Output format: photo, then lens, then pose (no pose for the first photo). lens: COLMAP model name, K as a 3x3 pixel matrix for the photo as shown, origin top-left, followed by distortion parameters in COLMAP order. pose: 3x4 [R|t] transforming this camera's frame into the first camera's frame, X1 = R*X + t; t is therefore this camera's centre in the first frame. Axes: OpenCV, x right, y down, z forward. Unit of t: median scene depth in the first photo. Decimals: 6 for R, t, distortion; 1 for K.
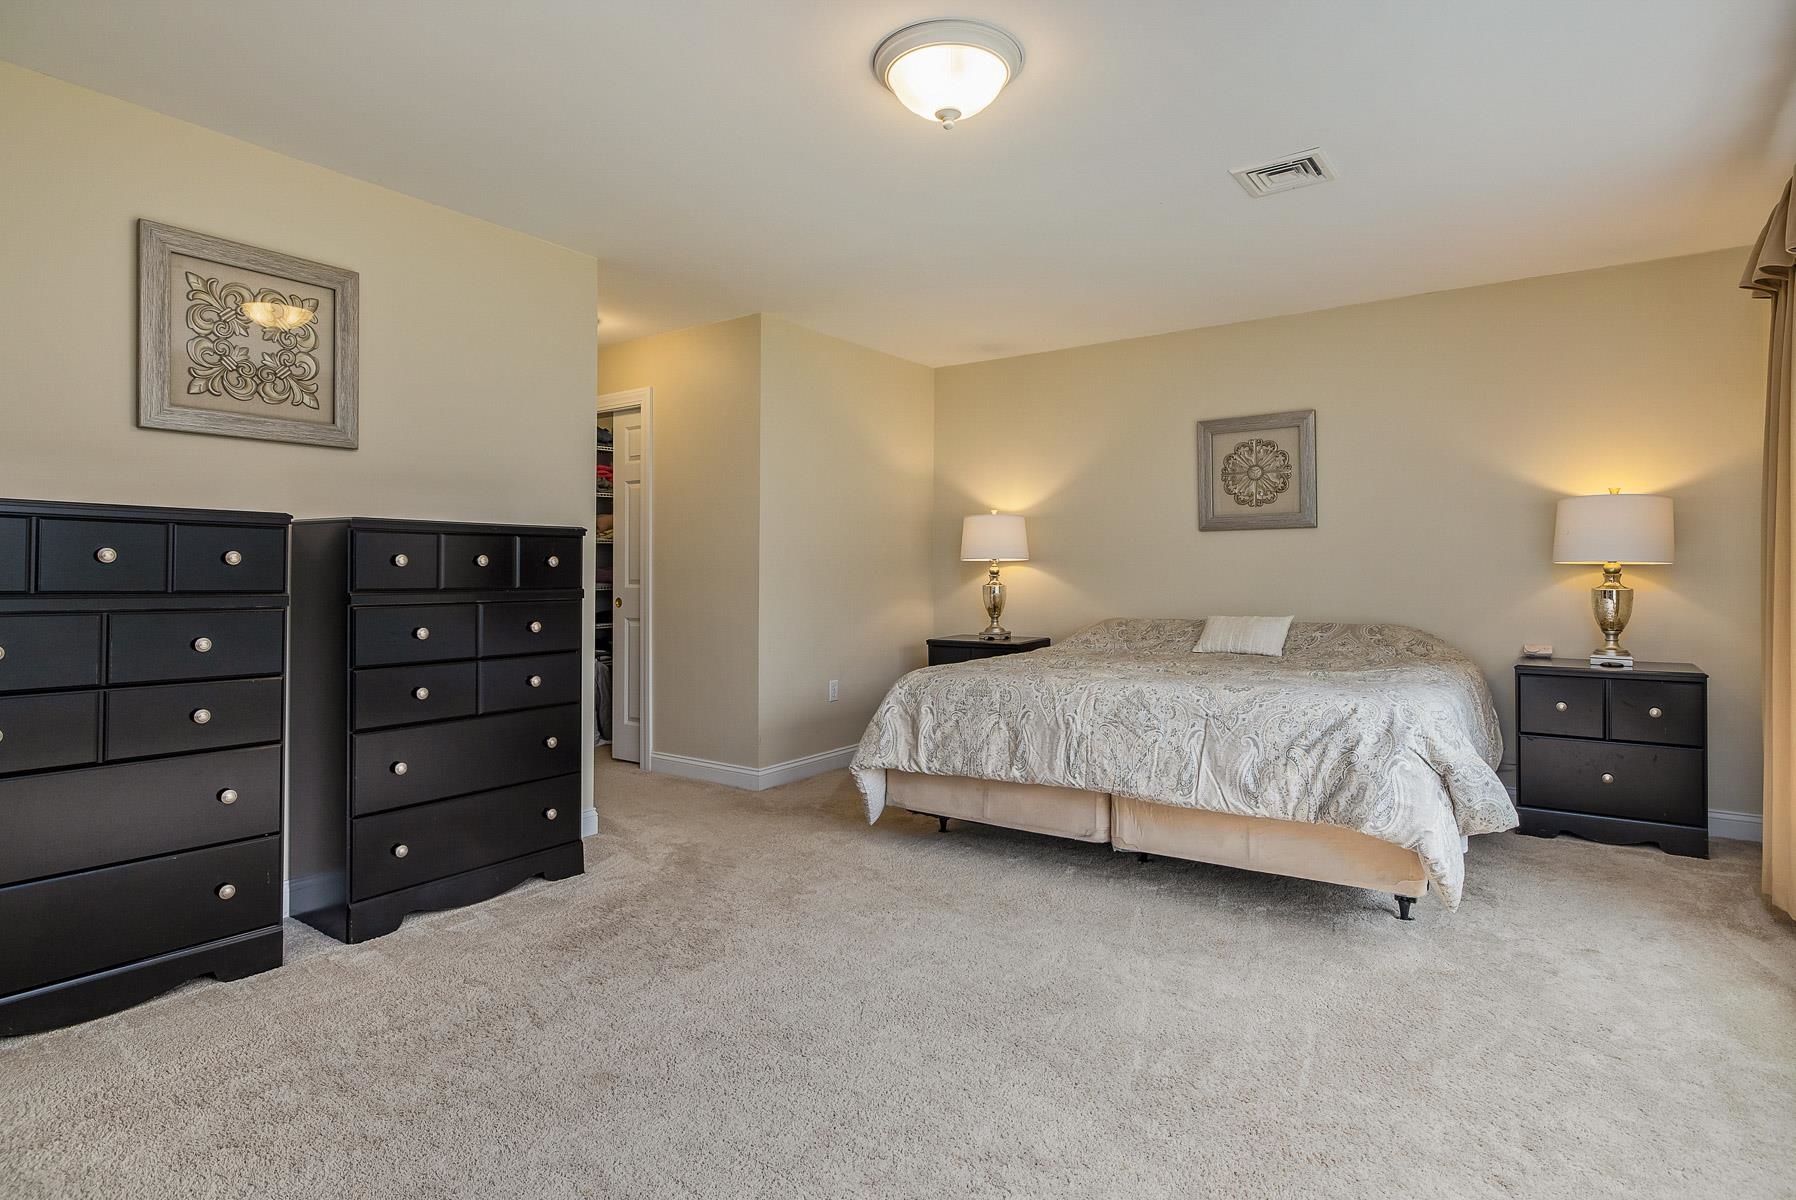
lens RADIAL K [[925.4, 0, 916.6], [0, 925.4, 574.7], [0, 0, 1]] dist [-0.001788, 0.001360]
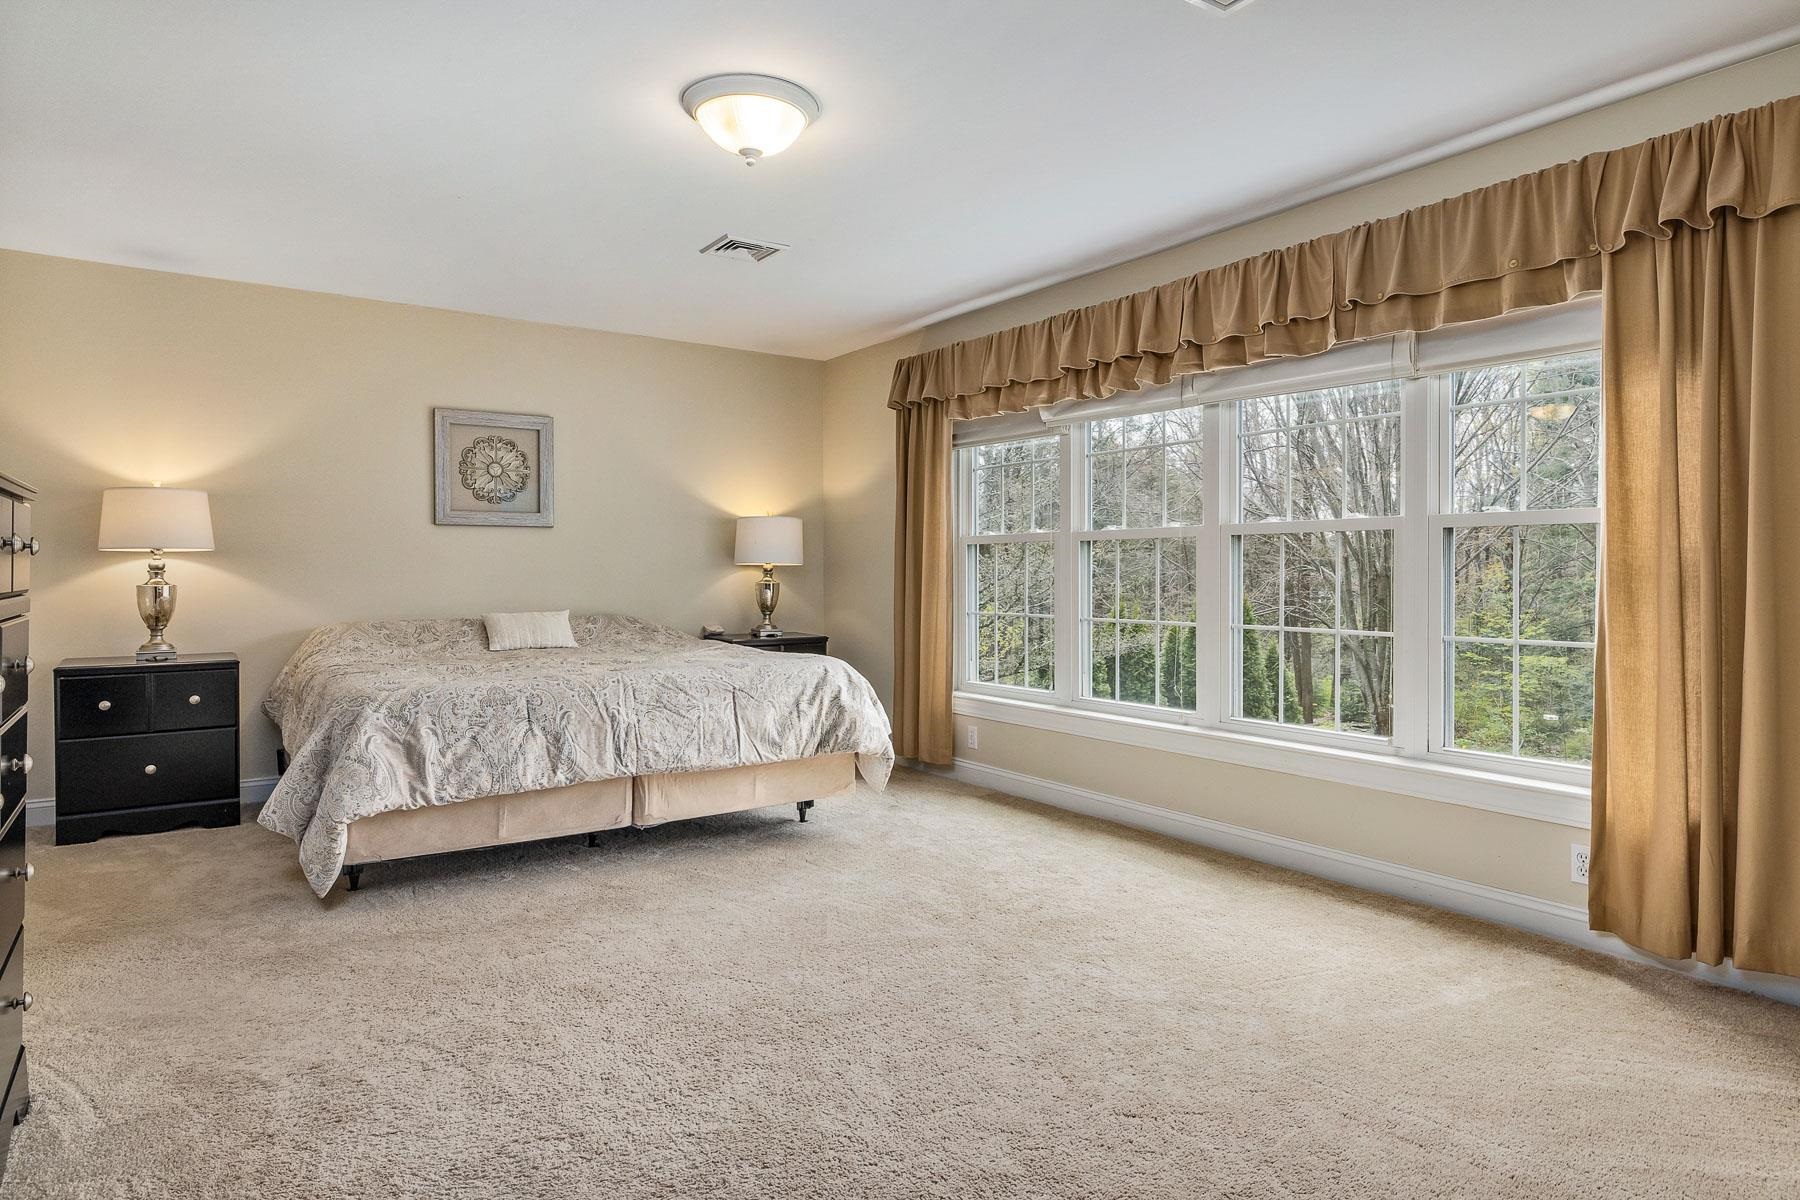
lens RADIAL K [[1025.3, 0, 900.1], [0, 1025.3, 583.8], [0, 0, 1]] dist [0.003112, 0.001096]
pose [[0.358872, -0.008397, 0.933349, -0.740983], [-0.003470, 0.999941, 0.010330, 0.000453], [-0.933380, -0.006946, 0.358821, 0.277932]]
